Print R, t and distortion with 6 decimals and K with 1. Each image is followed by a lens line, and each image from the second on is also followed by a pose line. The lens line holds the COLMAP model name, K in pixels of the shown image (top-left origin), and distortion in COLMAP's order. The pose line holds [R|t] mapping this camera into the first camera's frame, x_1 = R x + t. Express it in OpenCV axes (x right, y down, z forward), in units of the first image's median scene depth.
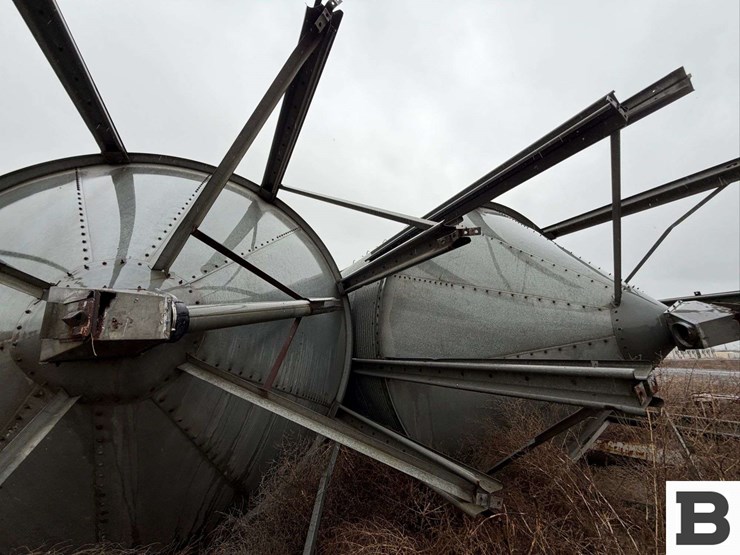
lens RADIAL K [[294.5, 0, 367.8], [0, 294.5, 279.4], [0, 0, 1]] dist [-0.000173, 0.000150]
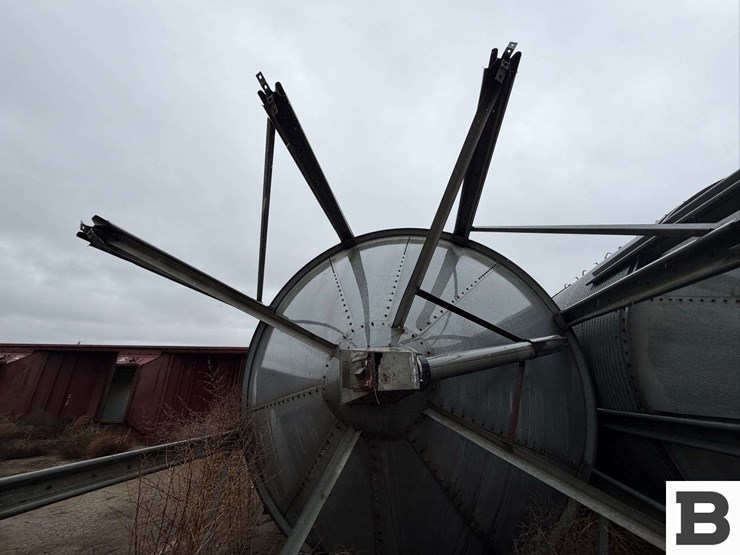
lens RADIAL K [[294.5, 0, 368.0], [0, 294.5, 279.3], [0, 0, 1]] dist [-0.000173, 0.000150]
pose [[0.803464, -0.181296, -0.567079, -0.063415], [0.114076, 0.981739, -0.152235, -0.046981], [0.584323, 0.057625, 0.809473, -0.062256]]
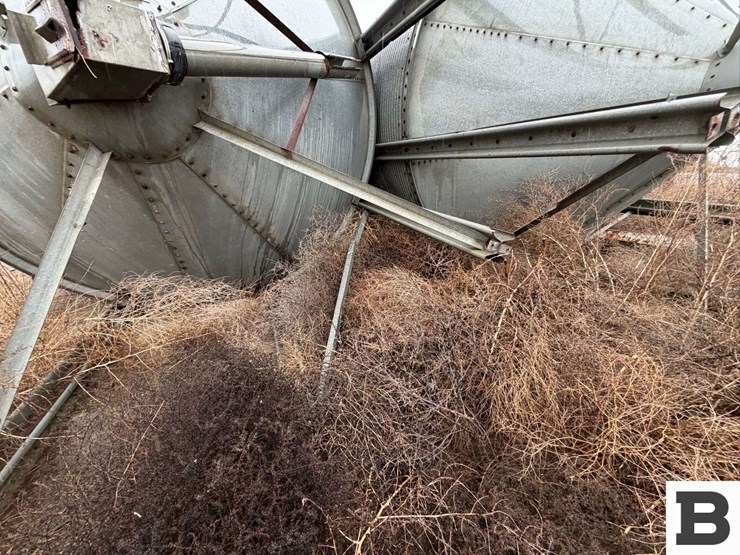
lens RADIAL K [[294.5, 0, 367.9], [0, 294.5, 278.4], [0, 0, 1]] dist [-0.000173, 0.000150]
pose [[0.997608, 0.022741, -0.065274, -0.011402], [0.019445, 0.813862, 0.580733, 0.131881], [0.066331, -0.580614, 0.811473, -0.015963]]
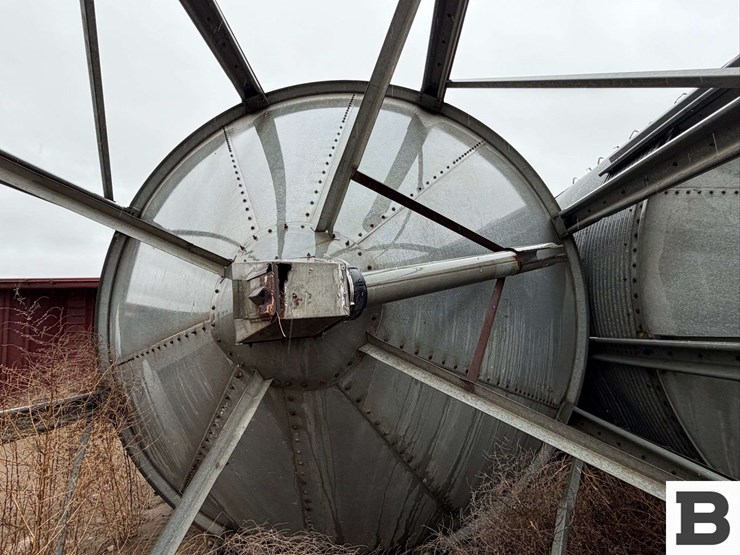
lens RADIAL K [[430.1, 0, 367.5], [0, 430.1, 280.4], [0, 0, 1]] dist [-0.002652, 0.002964]
pose [[0.878238, -0.064294, -0.473882, -0.048264], [0.126642, 0.986812, 0.100819, -0.001937], [0.461150, -0.148557, 0.874798, 0.010911]]
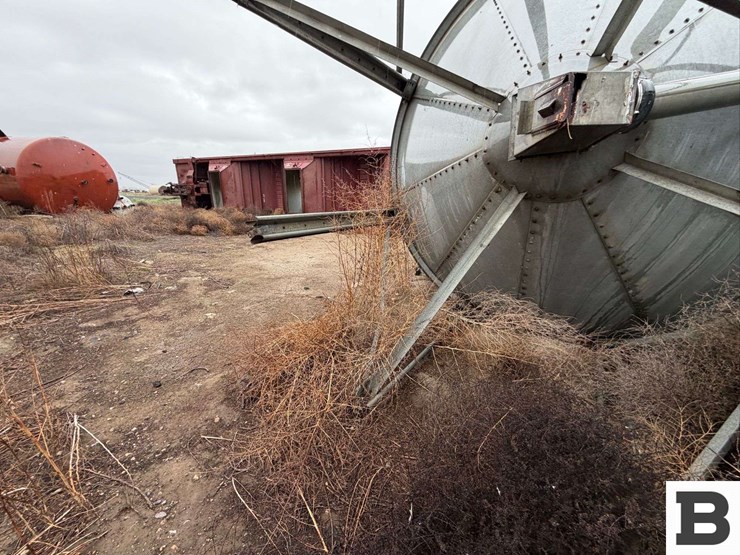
lens RADIAL K [[294.5, 0, 368.6], [0, 294.5, 278.5], [0, 0, 1]] dist [-0.000173, 0.000150]
pose [[0.492508, 0.259084, -0.830850, -0.128674], [0.189136, 0.899983, 0.392757, 0.080022], [0.849508, -0.350580, 0.394247, -0.137646]]
